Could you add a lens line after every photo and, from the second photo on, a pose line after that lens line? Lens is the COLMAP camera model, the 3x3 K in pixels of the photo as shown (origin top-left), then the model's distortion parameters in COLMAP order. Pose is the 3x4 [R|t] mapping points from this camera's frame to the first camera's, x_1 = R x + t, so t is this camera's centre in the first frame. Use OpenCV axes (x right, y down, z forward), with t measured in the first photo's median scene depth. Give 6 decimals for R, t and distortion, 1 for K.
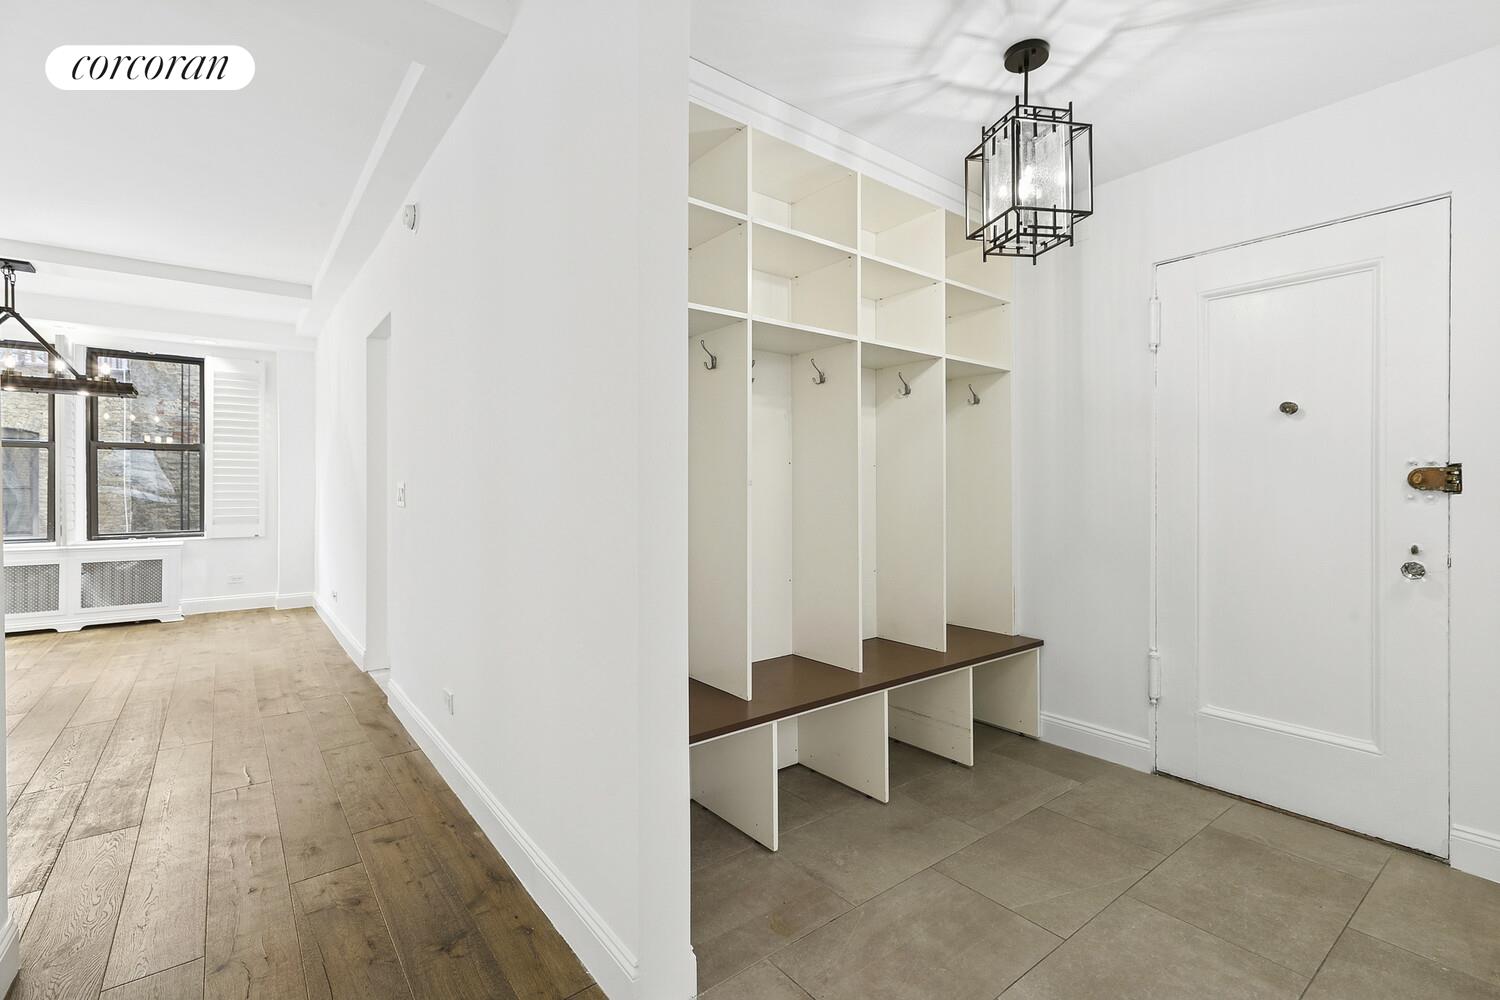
lens RADIAL K [[667.0, 0, 755.6], [0, 667.0, 485.6], [0, 0, 1]] dist [0.008695, -0.000361]
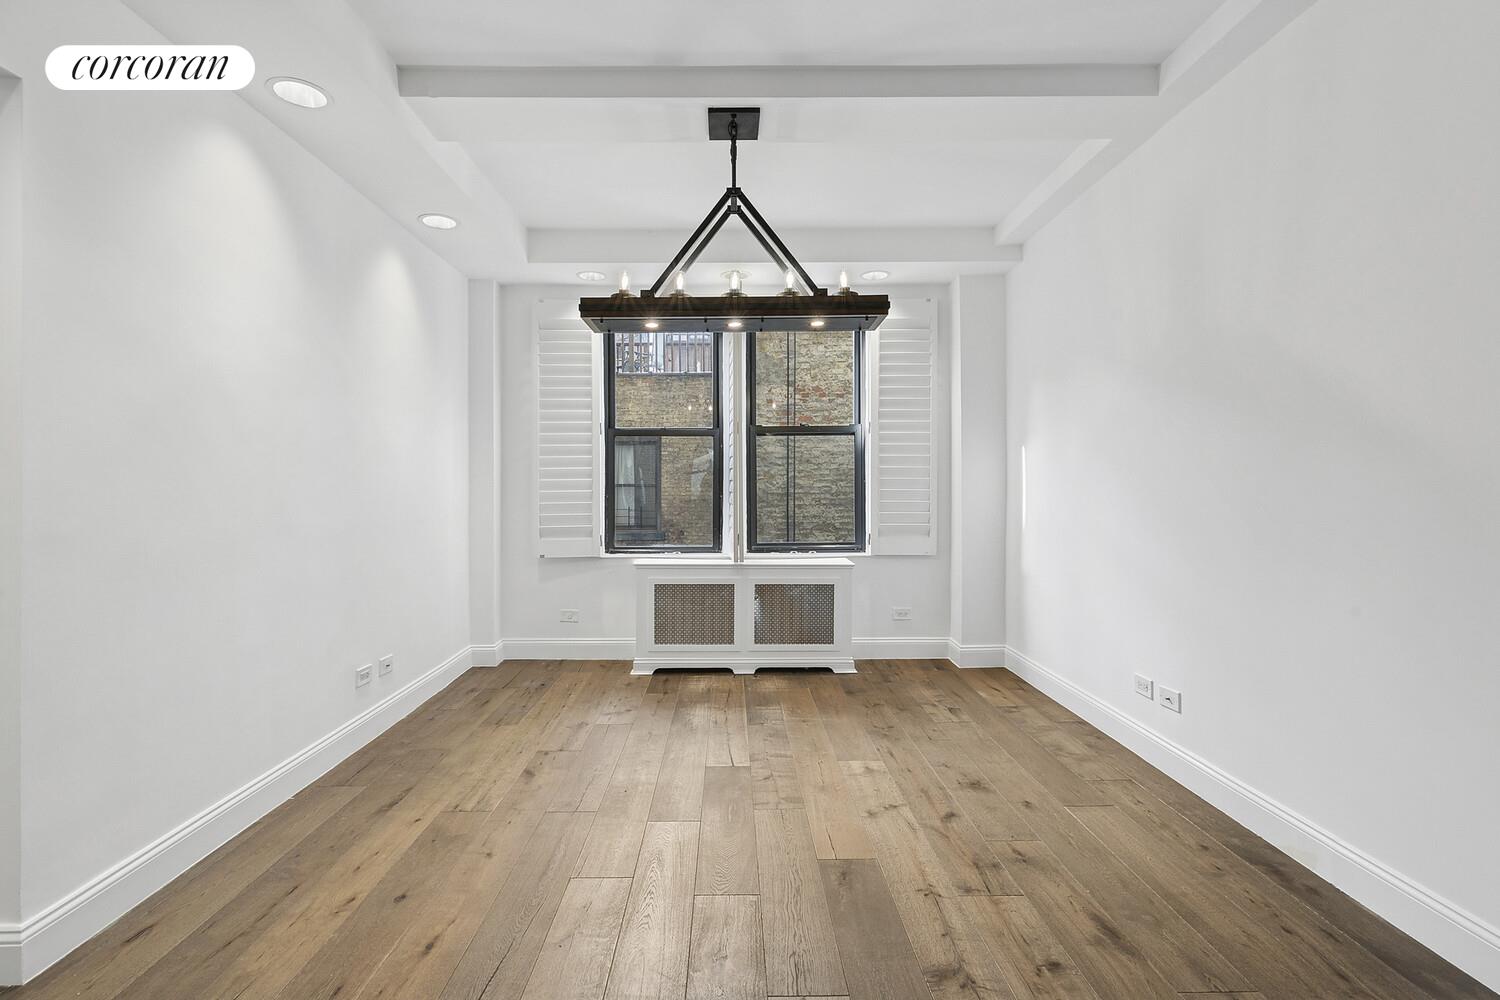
lens RADIAL K [[667.0, 0, 749.9], [0, 667.0, 492.3], [0, 0, 1]] dist [0.008695, -0.000361]
pose [[0.802985, 0.005589, -0.595973, -0.532606], [0.001772, 0.999929, 0.011765, 0.003135], [0.595997, -0.010504, 0.802918, 0.377976]]
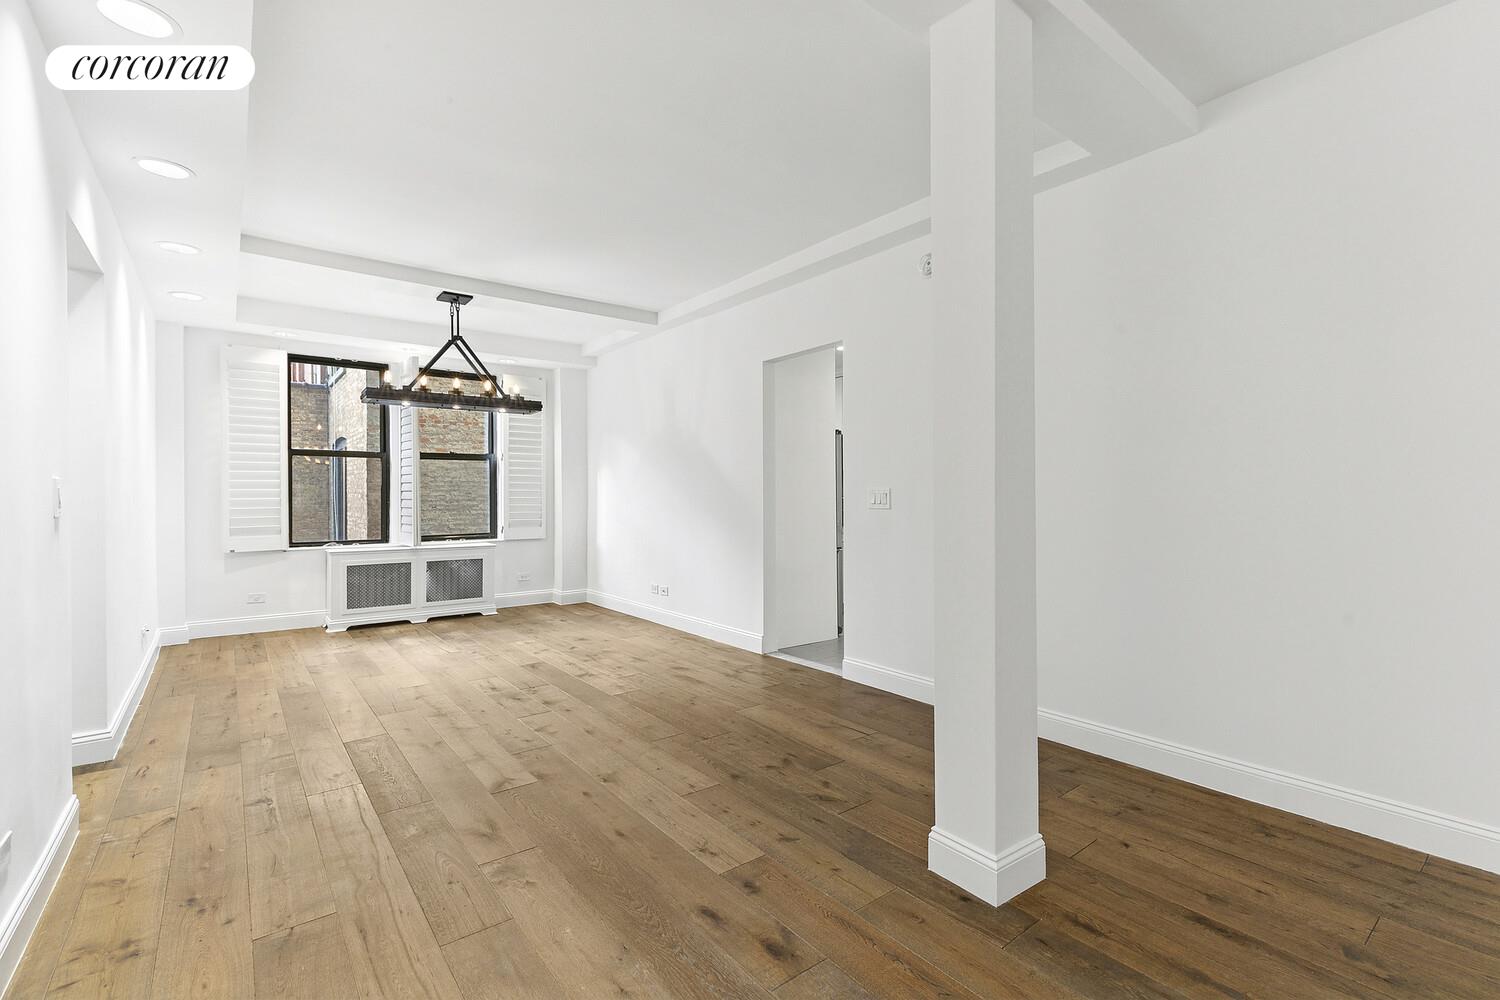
lens RADIAL K [[667.0, 0, 752.0], [0, 667.0, 503.2], [0, 0, 1]] dist [0.008695, -0.000361]
pose [[0.999981, 0.002056, 0.005817, -0.446717], [-0.002139, 0.999897, 0.014168, 0.001757], [-0.005787, -0.014181, 0.999883, -0.099210]]
